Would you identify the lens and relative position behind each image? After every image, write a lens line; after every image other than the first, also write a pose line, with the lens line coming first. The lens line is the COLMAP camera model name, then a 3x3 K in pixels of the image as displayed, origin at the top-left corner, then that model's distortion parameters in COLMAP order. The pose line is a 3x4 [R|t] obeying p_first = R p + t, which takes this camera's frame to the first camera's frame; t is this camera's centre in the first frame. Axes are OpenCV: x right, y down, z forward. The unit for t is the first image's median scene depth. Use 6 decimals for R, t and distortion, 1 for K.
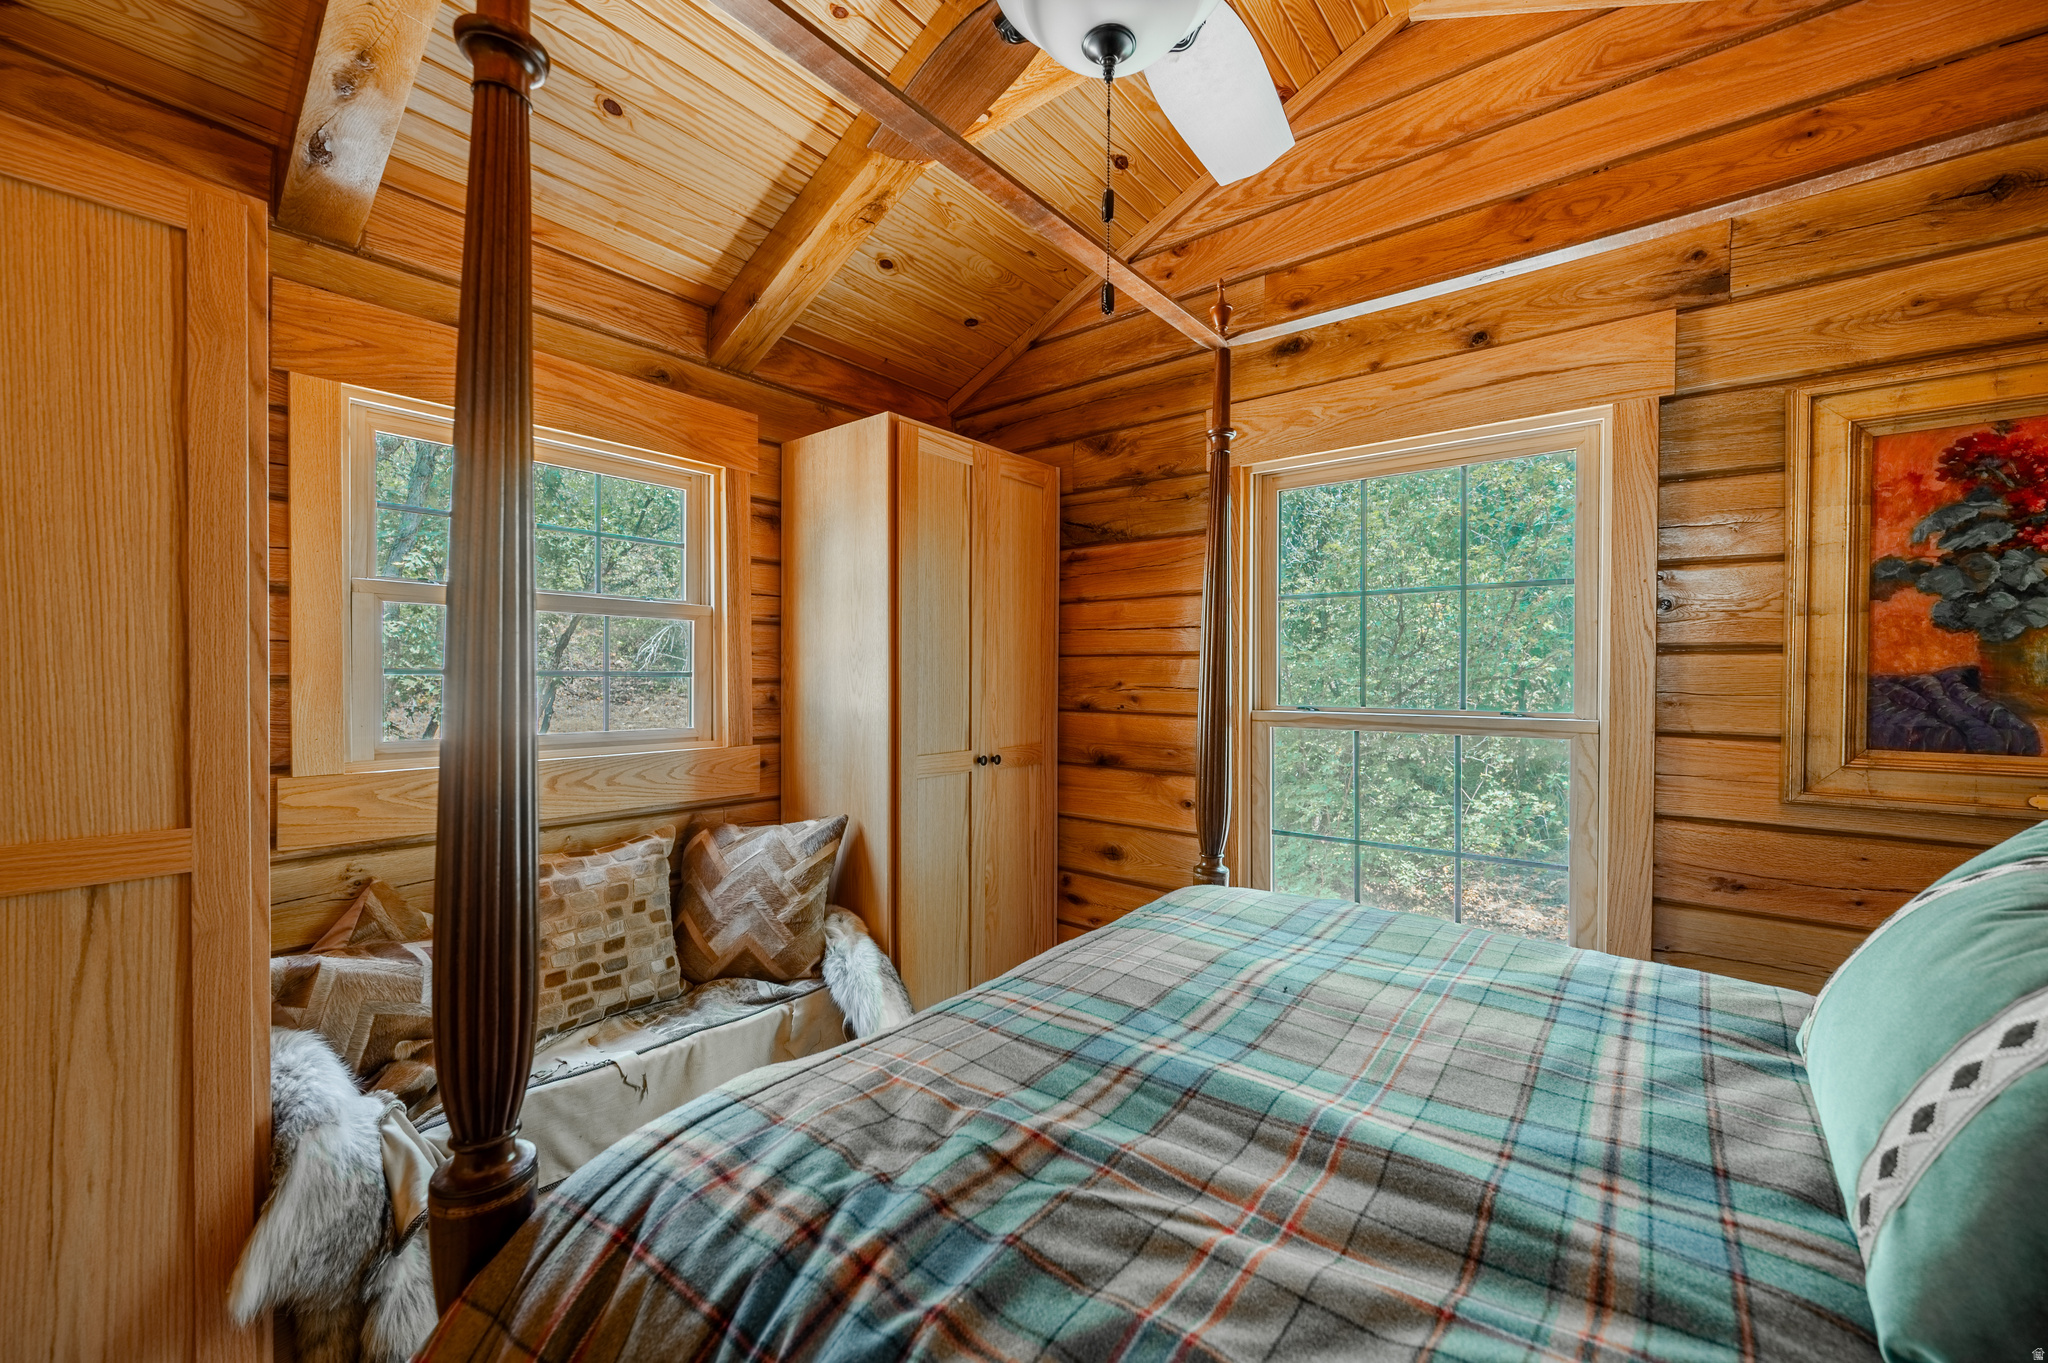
lens RADIAL K [[807.2, 0, 1019.4], [0, 807.2, 680.5], [0, 0, 1]] dist [0.001239, 0.000420]
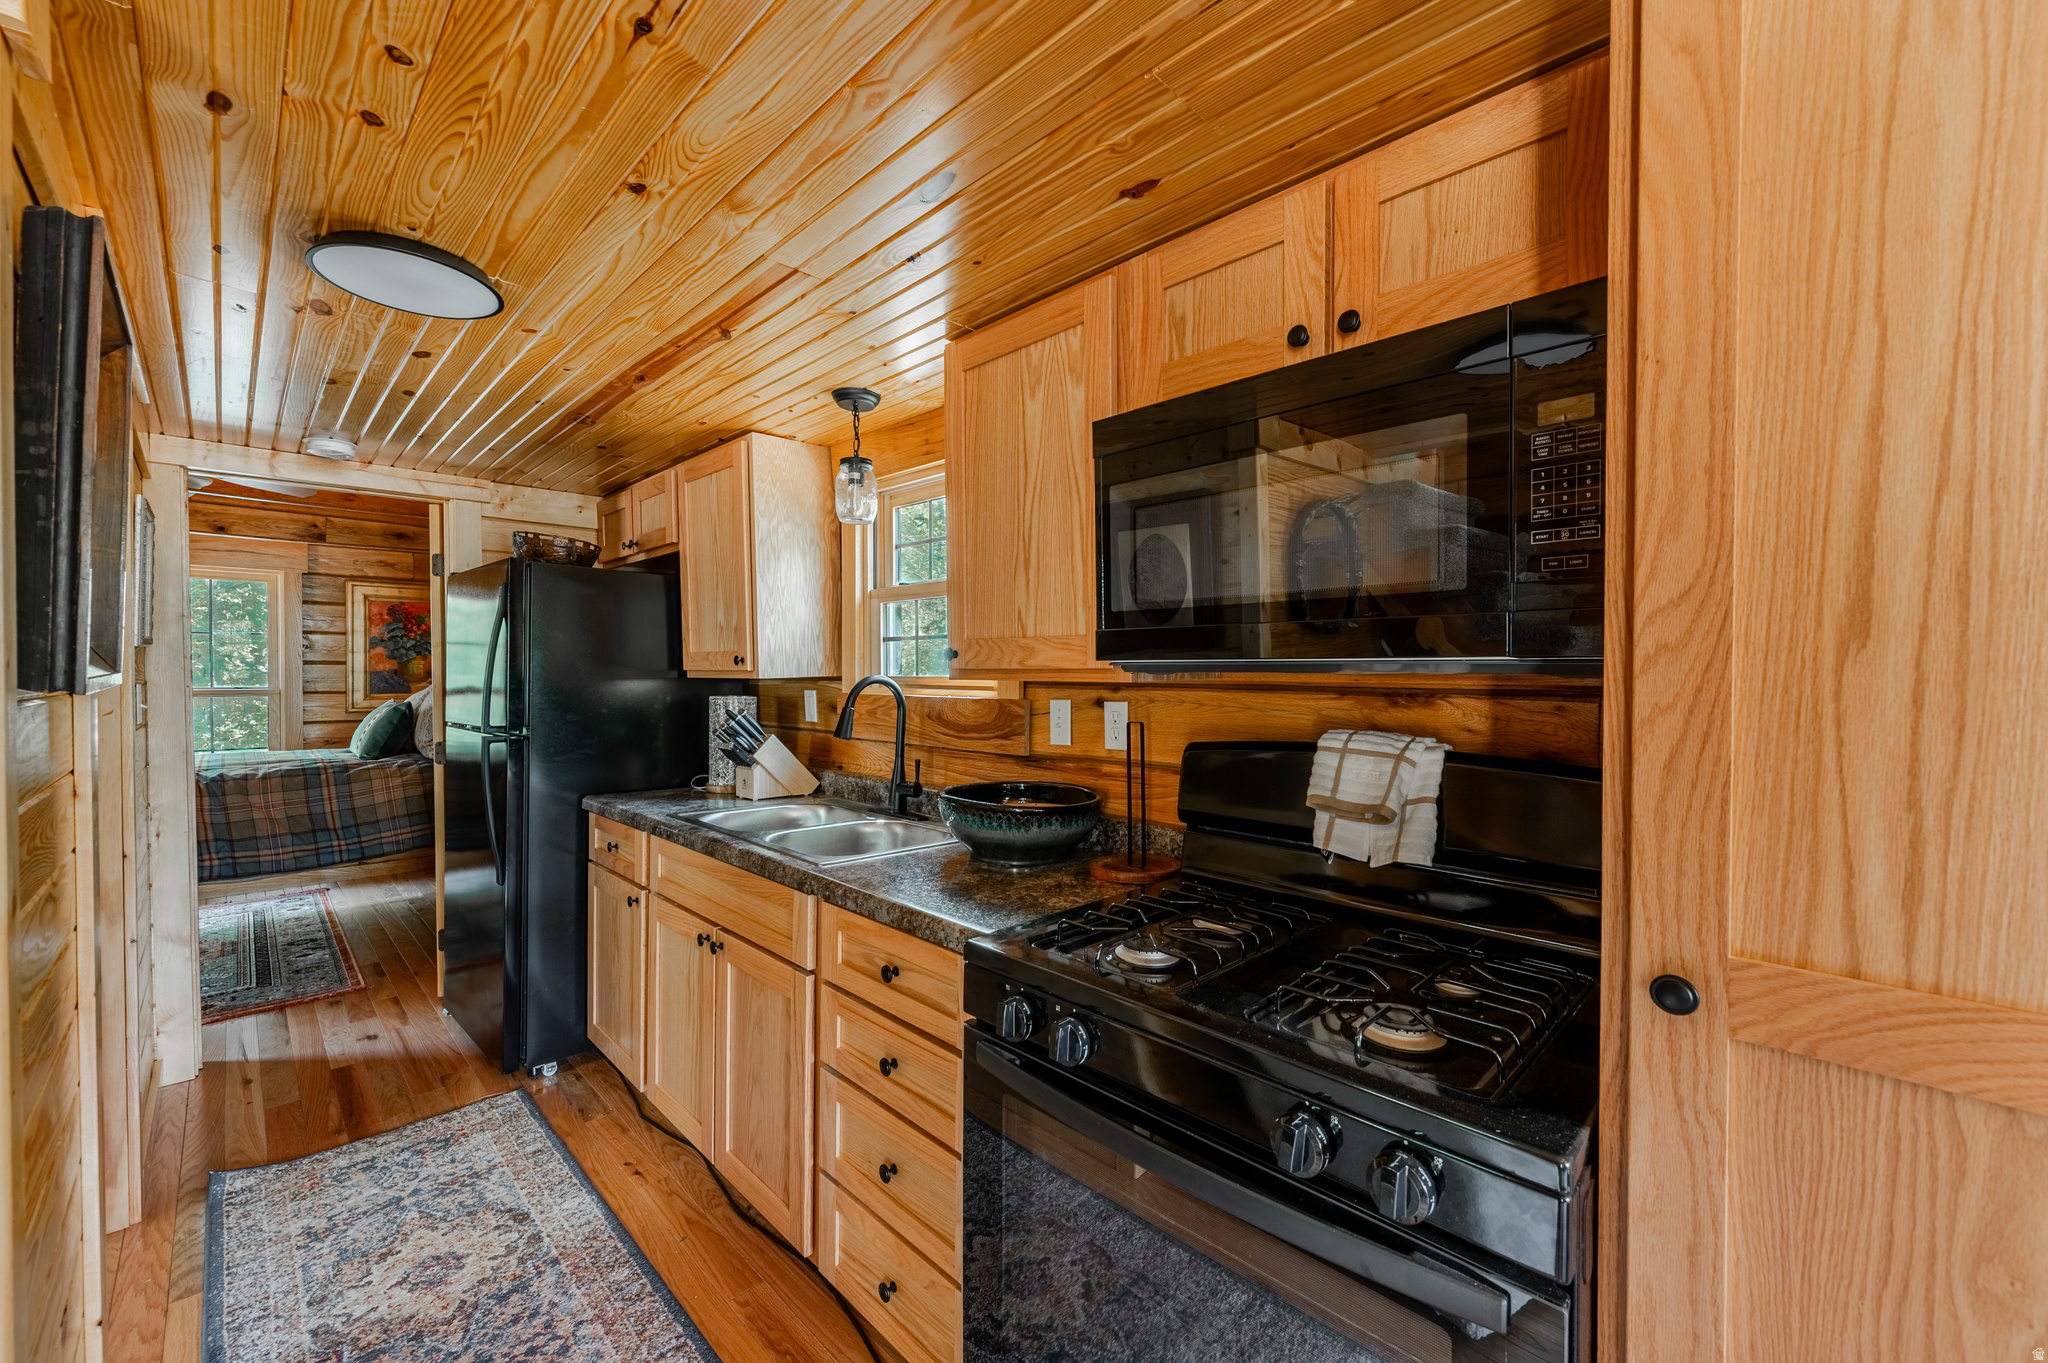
lens RADIAL K [[807.2, 0, 1018.2], [0, 807.2, 686.9], [0, 0, 1]] dist [0.001239, 0.000420]
pose [[0.115339, -0.019898, 0.993127, -1.875695], [0.001849, 0.999802, 0.019817, -0.004490], [-0.993324, -0.000450, 0.115353, -1.961441]]
